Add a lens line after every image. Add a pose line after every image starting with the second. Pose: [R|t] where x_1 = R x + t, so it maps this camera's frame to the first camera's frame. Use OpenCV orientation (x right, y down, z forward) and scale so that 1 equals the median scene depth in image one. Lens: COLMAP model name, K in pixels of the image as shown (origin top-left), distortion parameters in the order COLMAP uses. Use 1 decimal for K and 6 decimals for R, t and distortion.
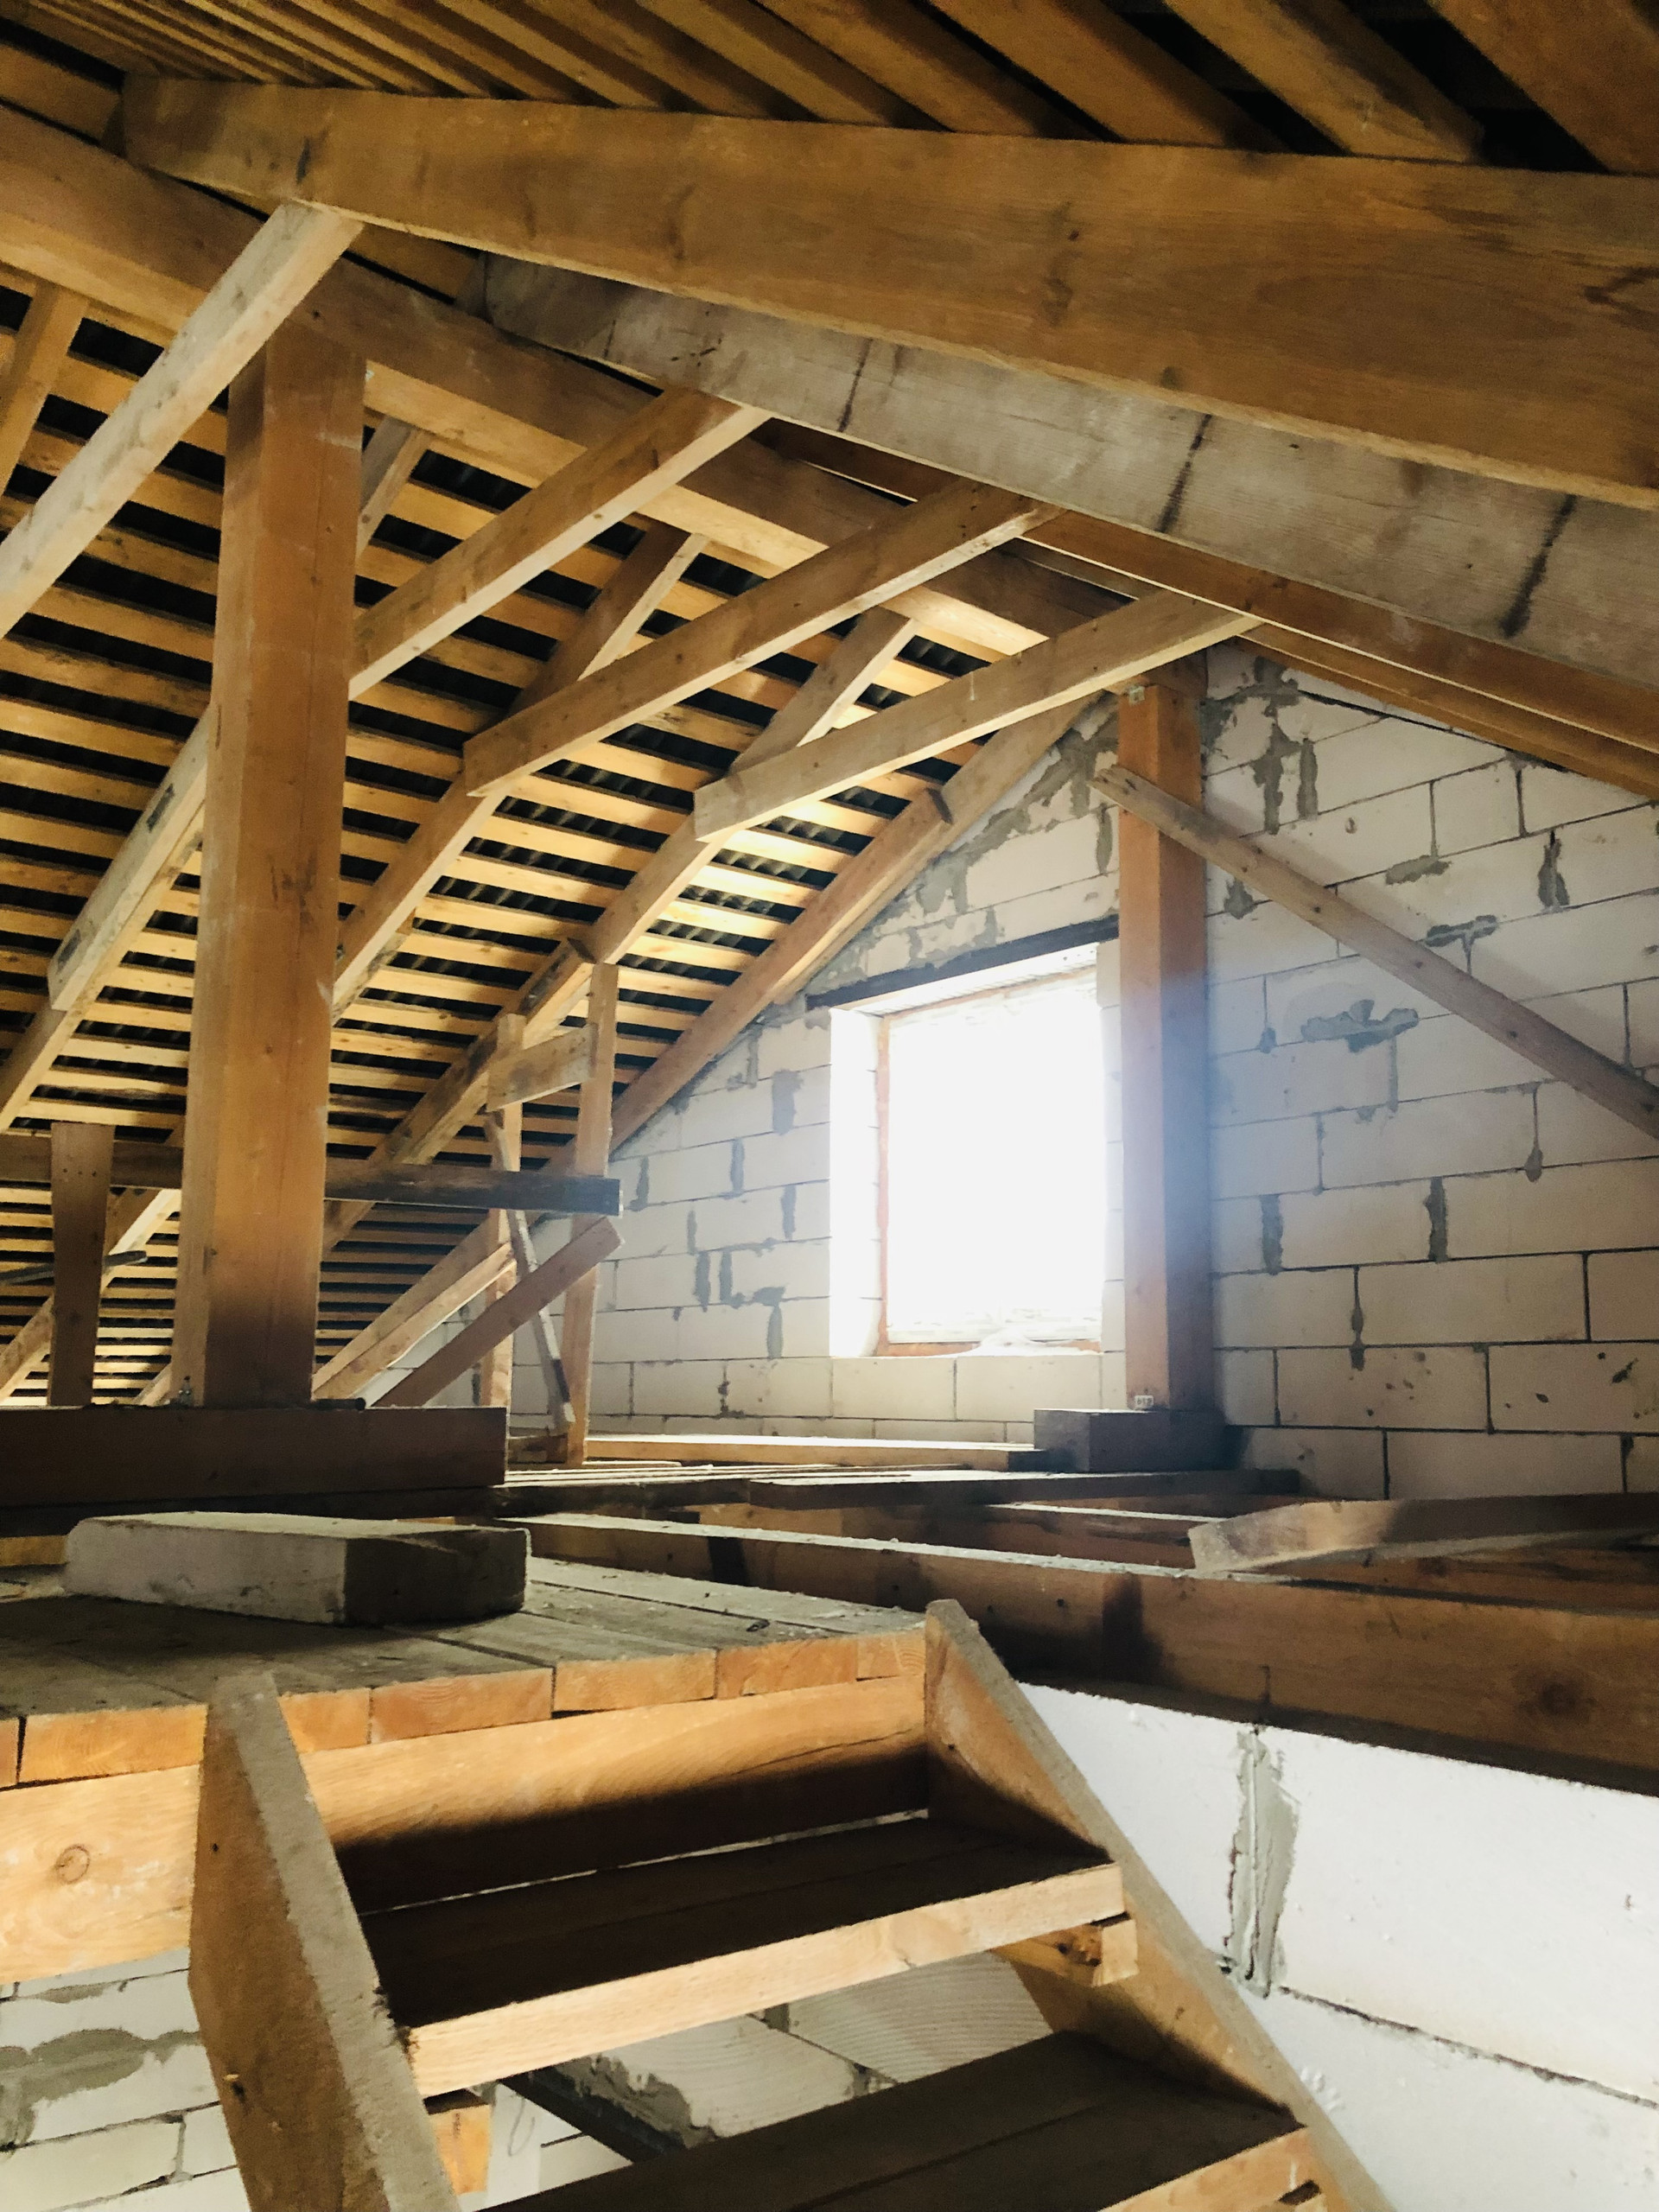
lens RADIAL K [[1795.0, 0, 823.6], [0, 1795.0, 1111.4], [0, 0, 1]] dist [0.052554, -0.057809]
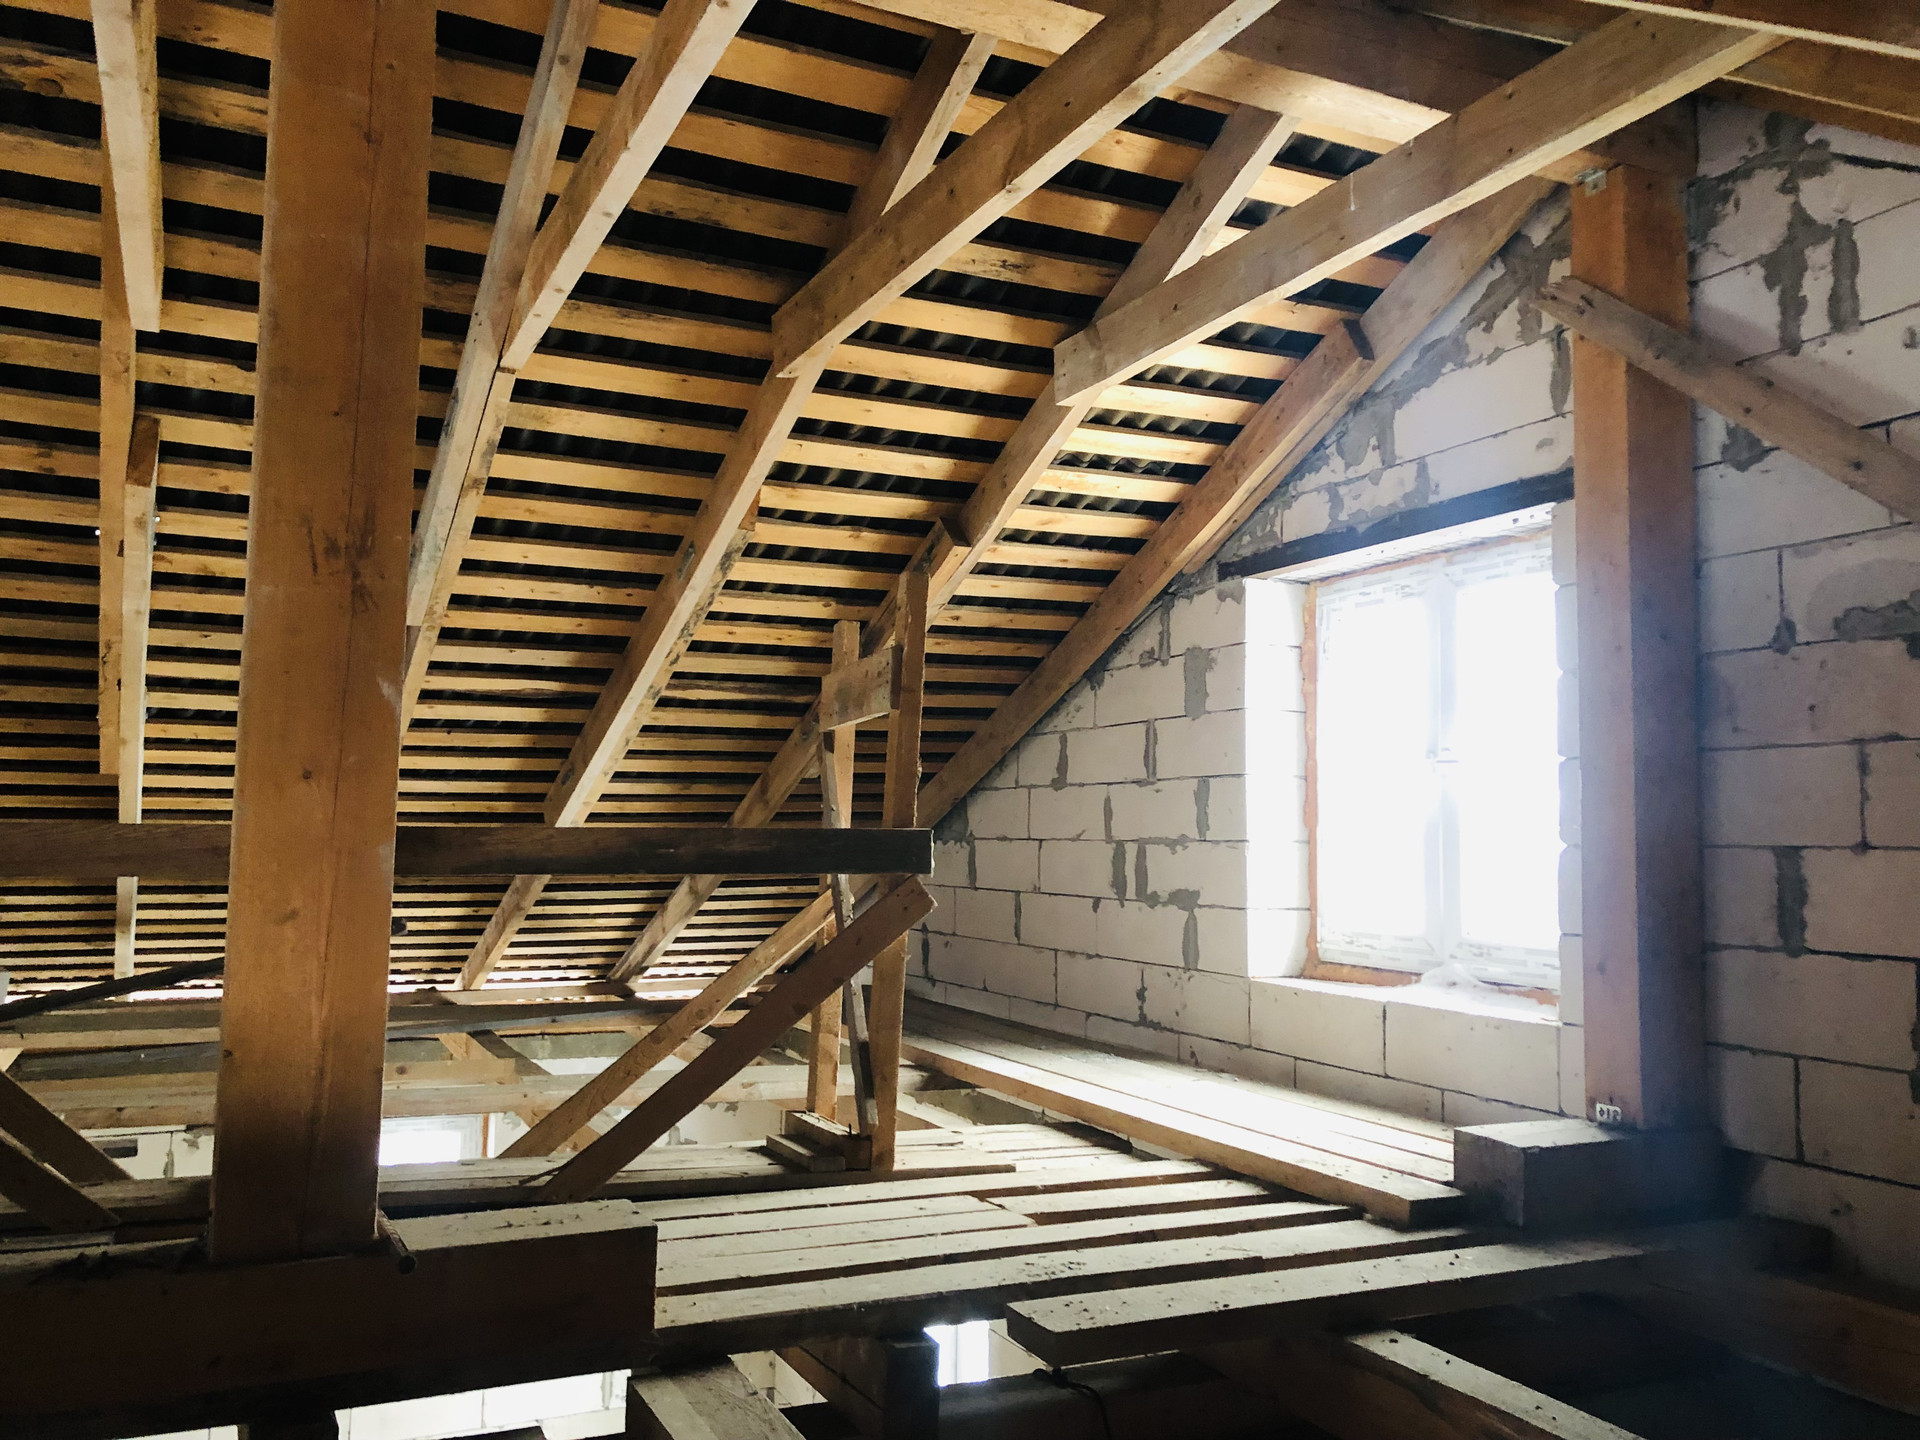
lens RADIAL K [[1558.1, 0, 972.5], [0, 1558.1, 687.9], [0, 0, 1]] dist [0.052554, -0.057809]
pose [[0.967949, -0.017740, -0.250521, 0.077495], [0.032506, 0.997961, 0.054927, -0.059339], [0.249036, -0.061309, 0.966552, 0.264232]]
